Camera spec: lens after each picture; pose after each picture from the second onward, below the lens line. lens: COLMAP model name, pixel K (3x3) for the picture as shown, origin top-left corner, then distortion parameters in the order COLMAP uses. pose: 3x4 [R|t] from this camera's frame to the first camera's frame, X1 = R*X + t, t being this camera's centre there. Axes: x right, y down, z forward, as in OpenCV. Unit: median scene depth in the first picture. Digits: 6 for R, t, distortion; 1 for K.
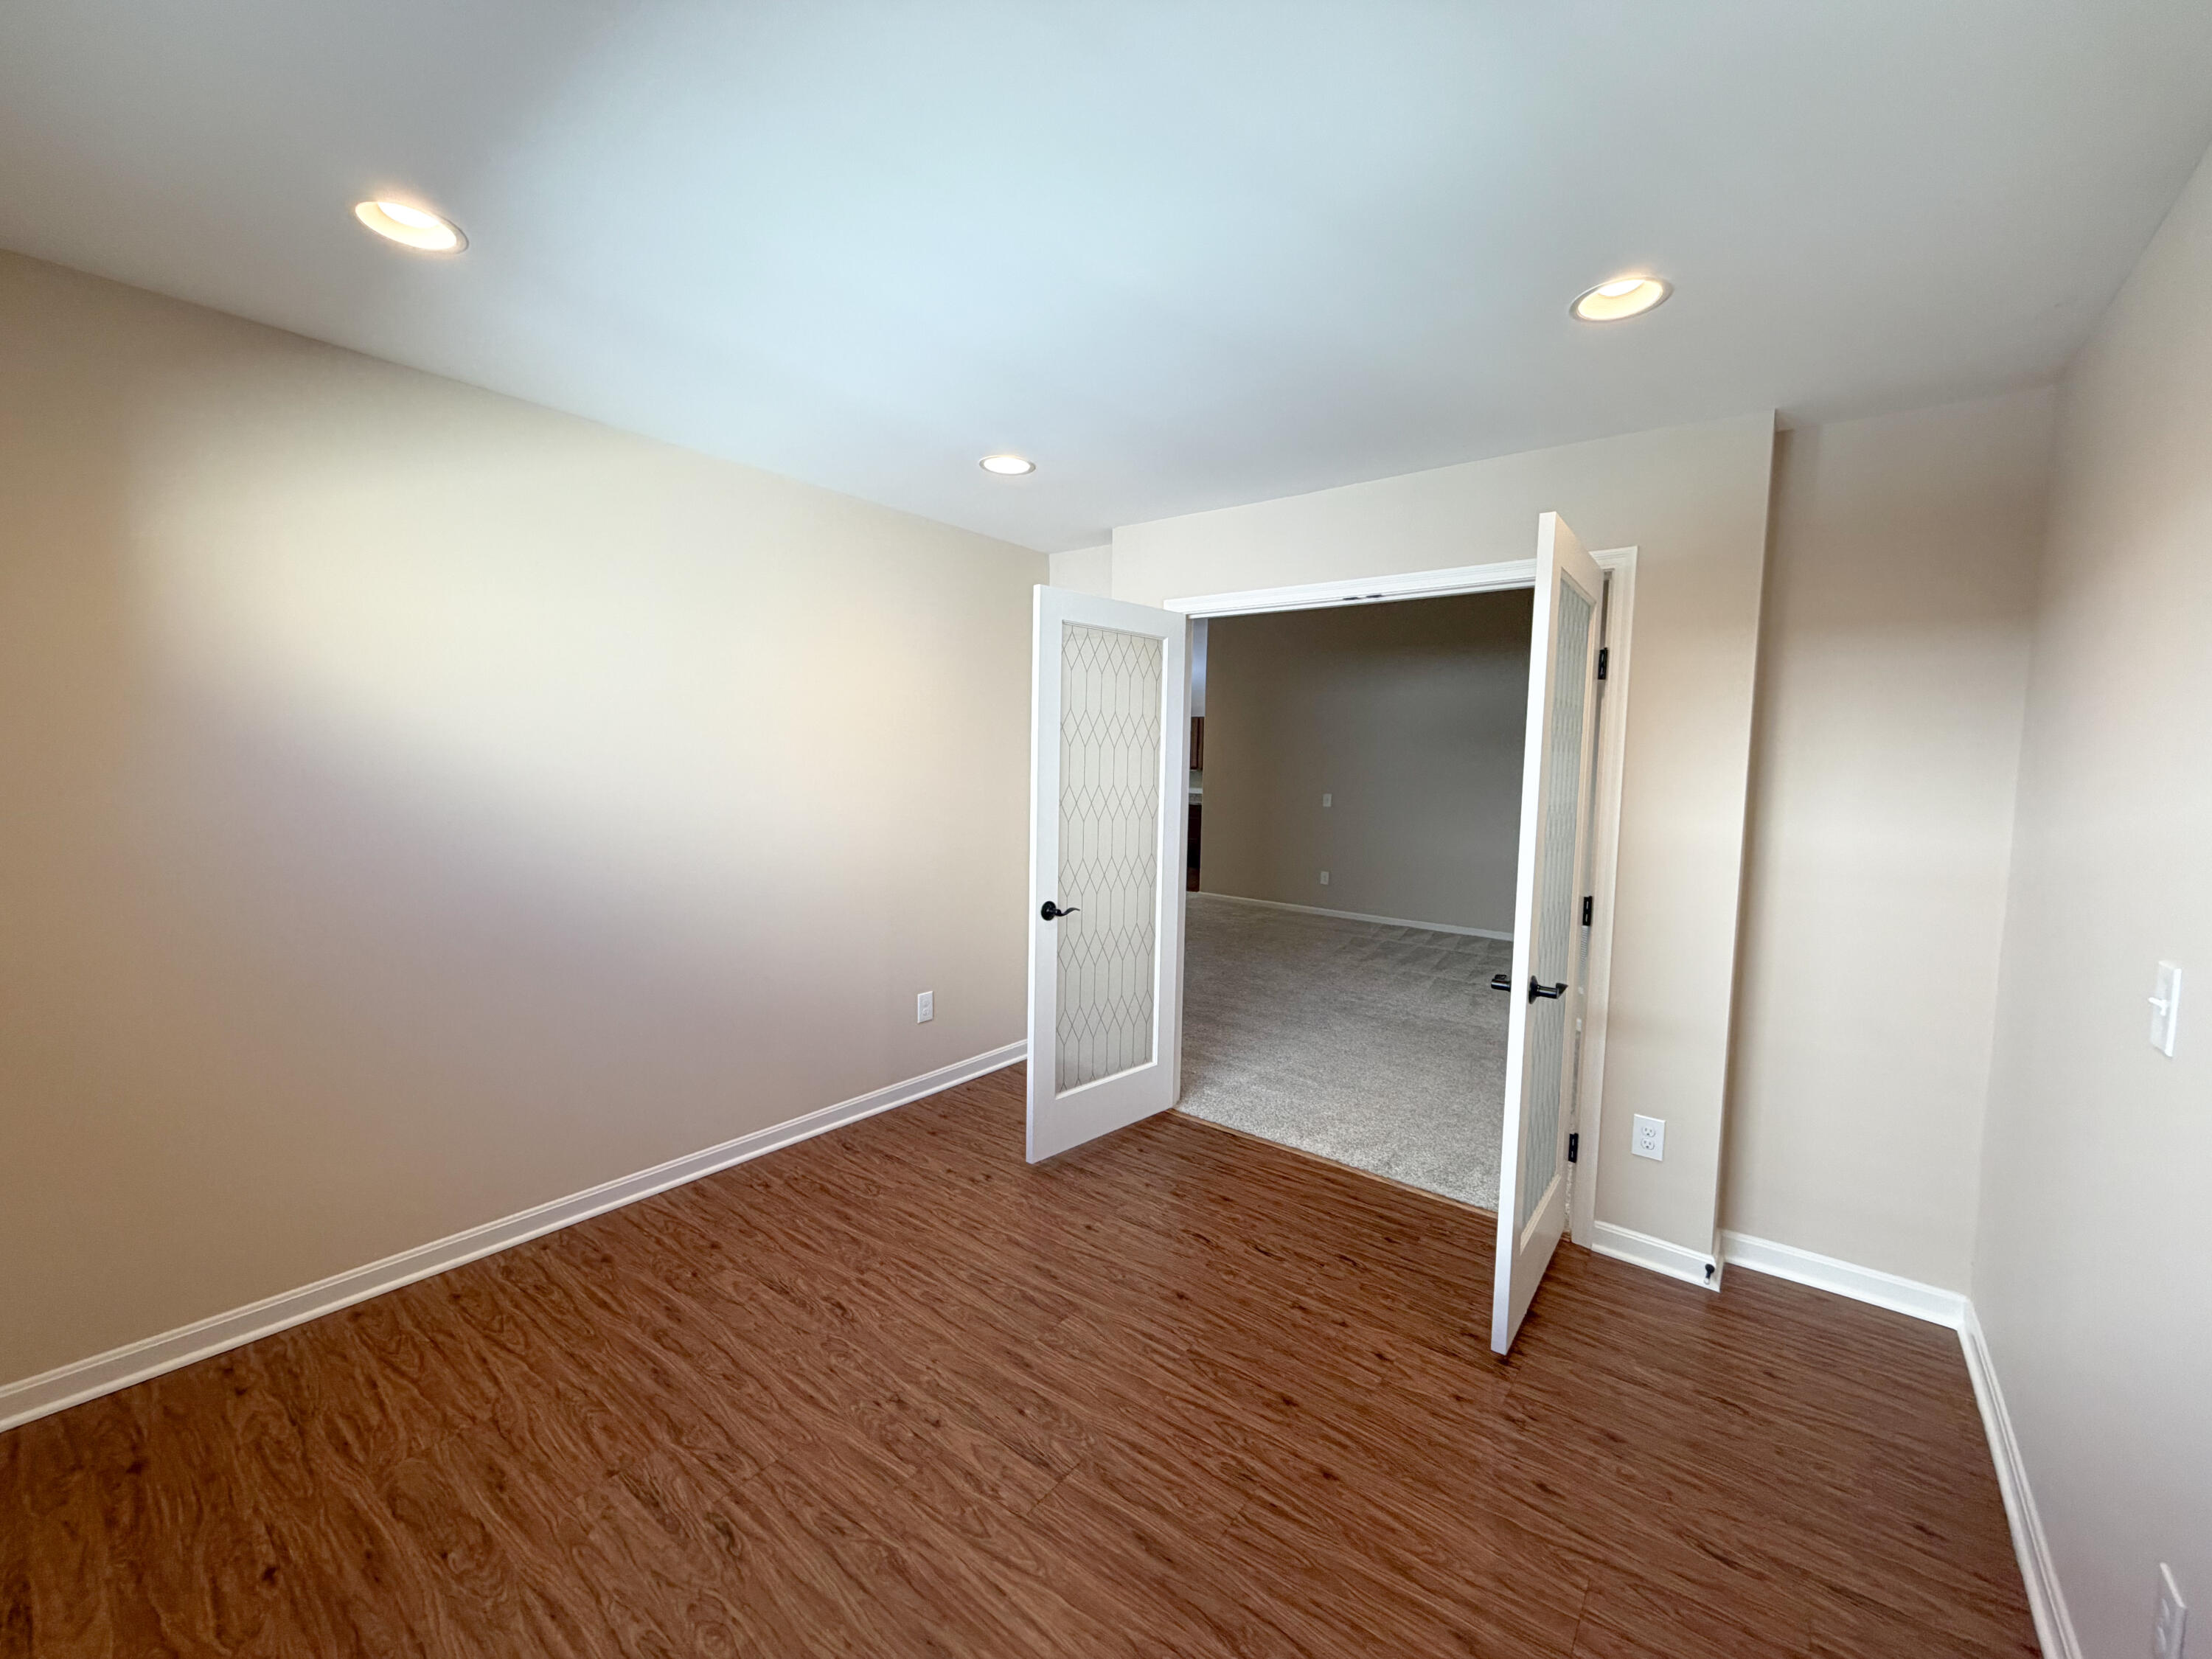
lens RADIAL K [[883.1, 0, 1108.4], [0, 883.1, 827.6], [0, 0, 1]] dist [0.002123, -0.000062]
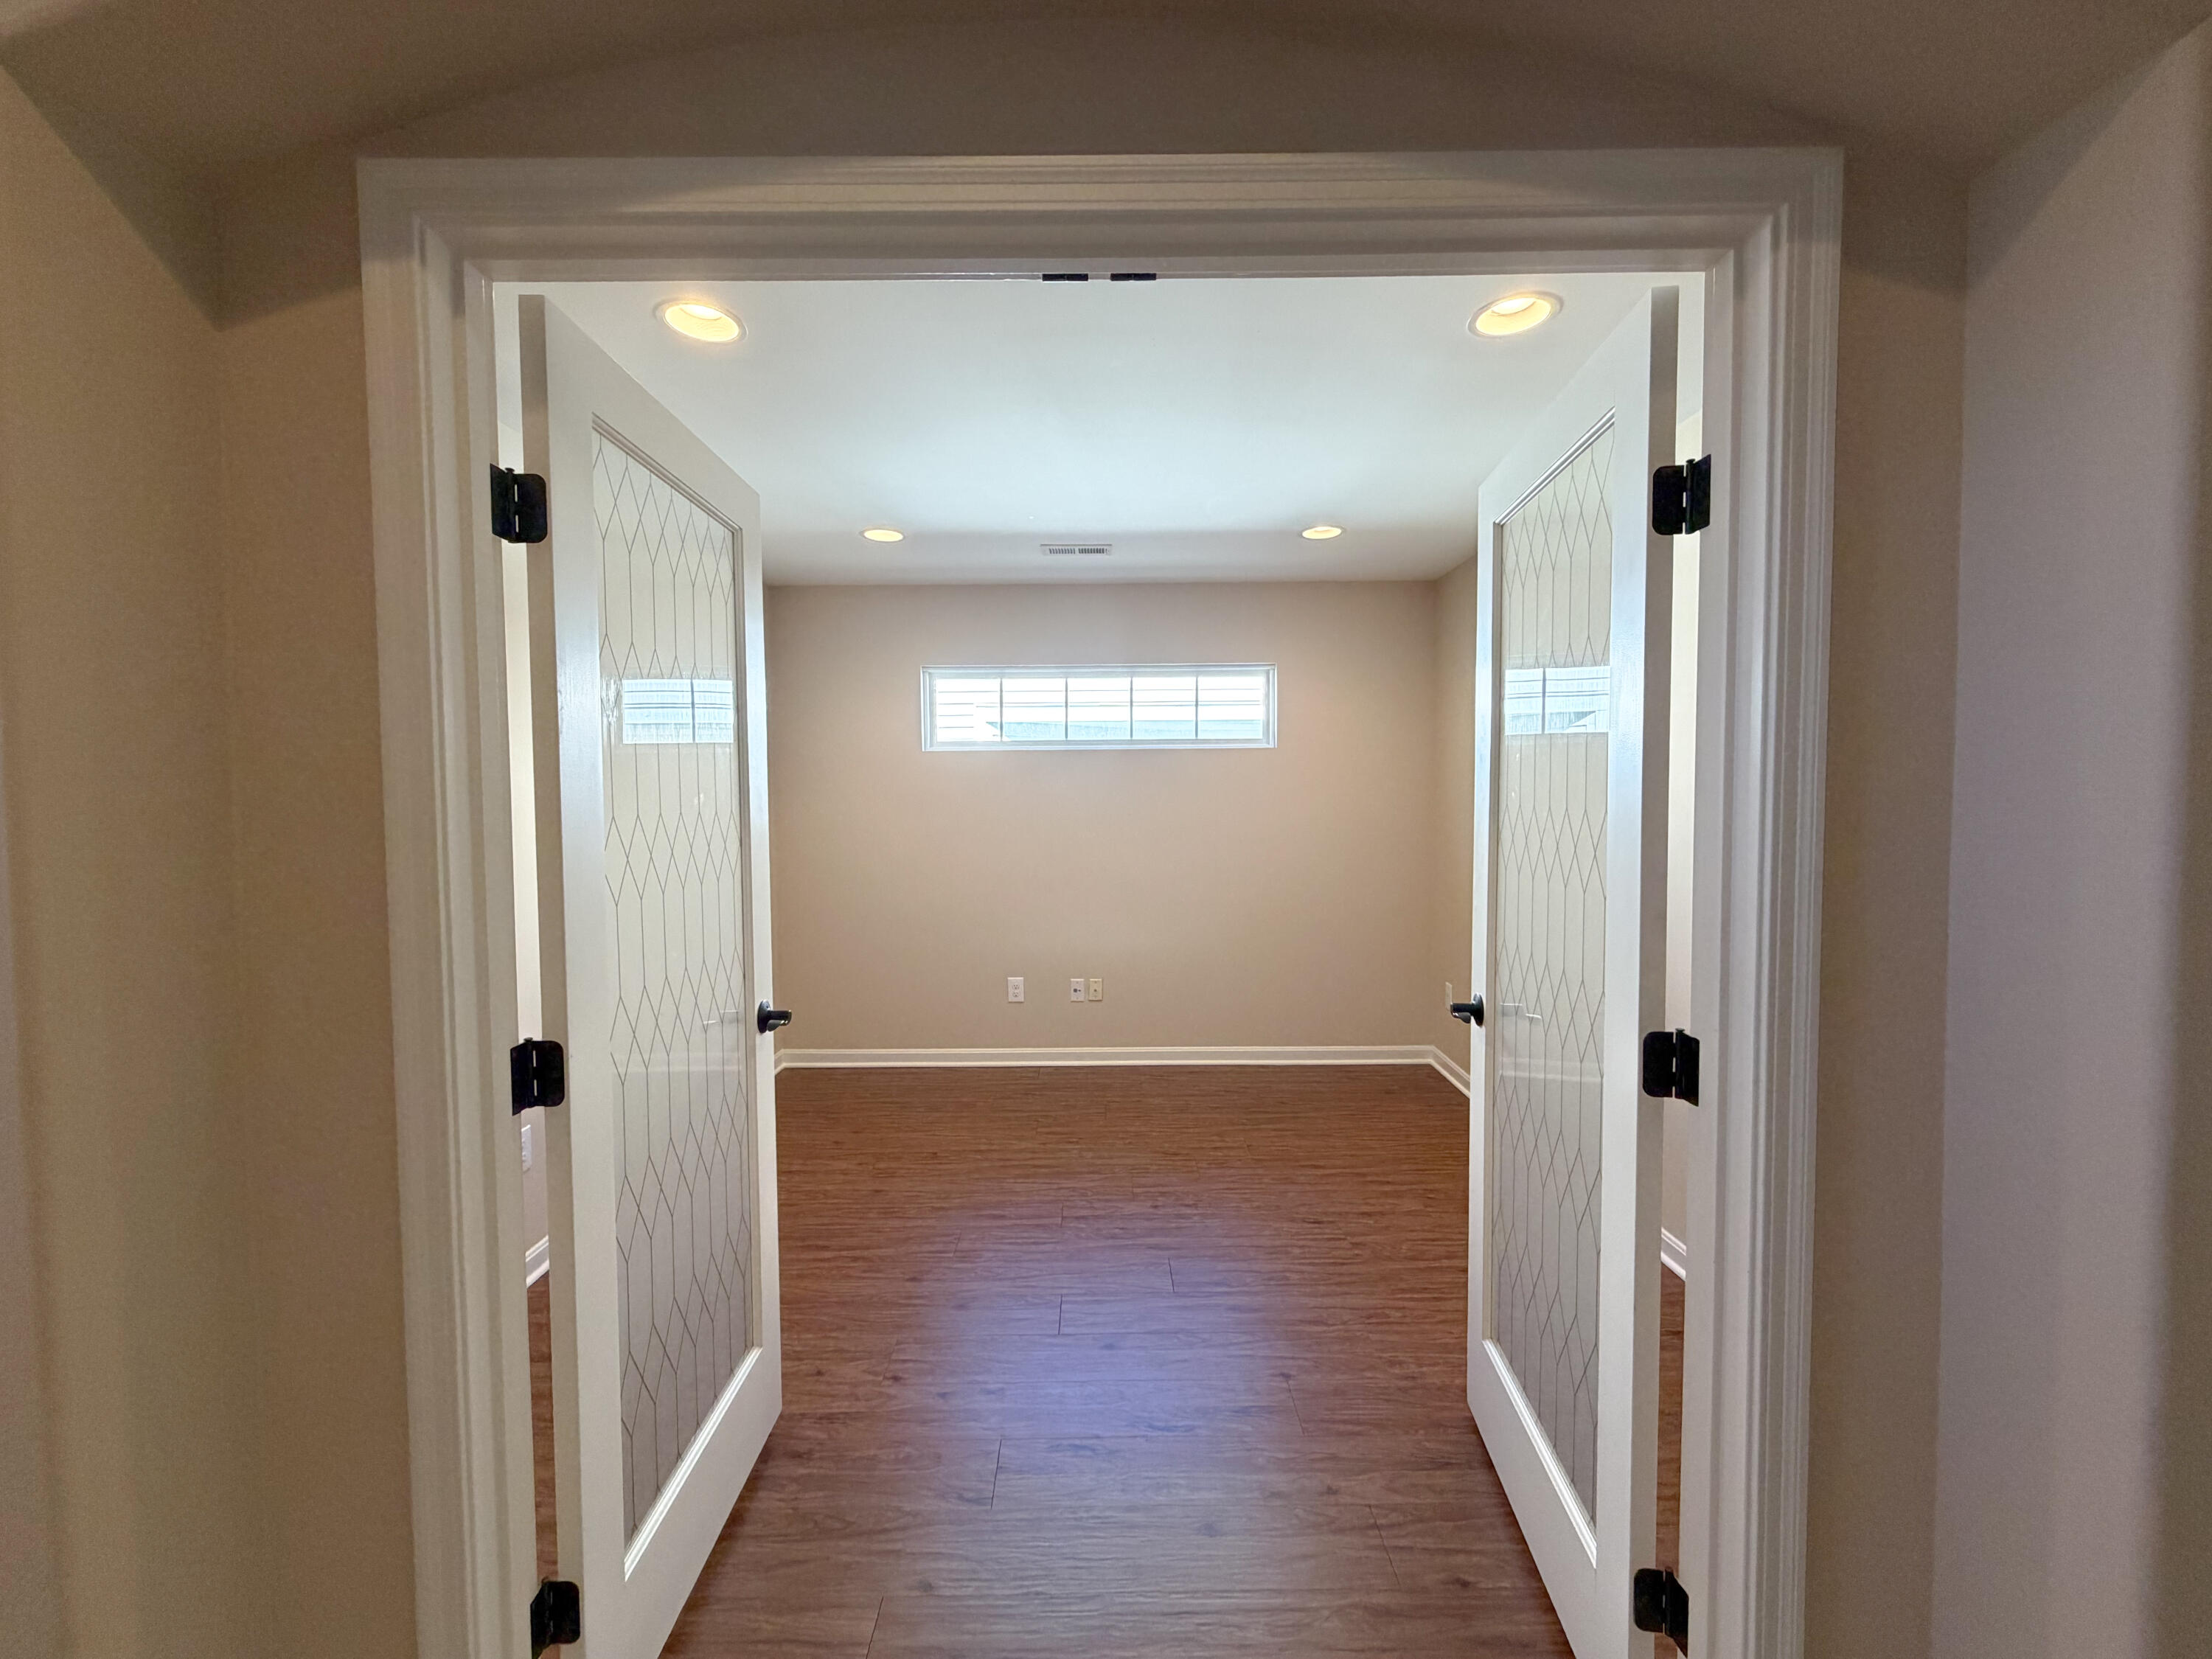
lens RADIAL K [[883.0, 0, 1097.2], [0, 883.0, 828.4], [0, 0, 1]] dist [0.009866, 0.000014]
pose [[-0.791675, 0.014697, -0.610766, 0.734222], [-0.053498, 0.994203, 0.093268, -0.106170], [0.608596, 0.106513, -0.786299, 1.871274]]
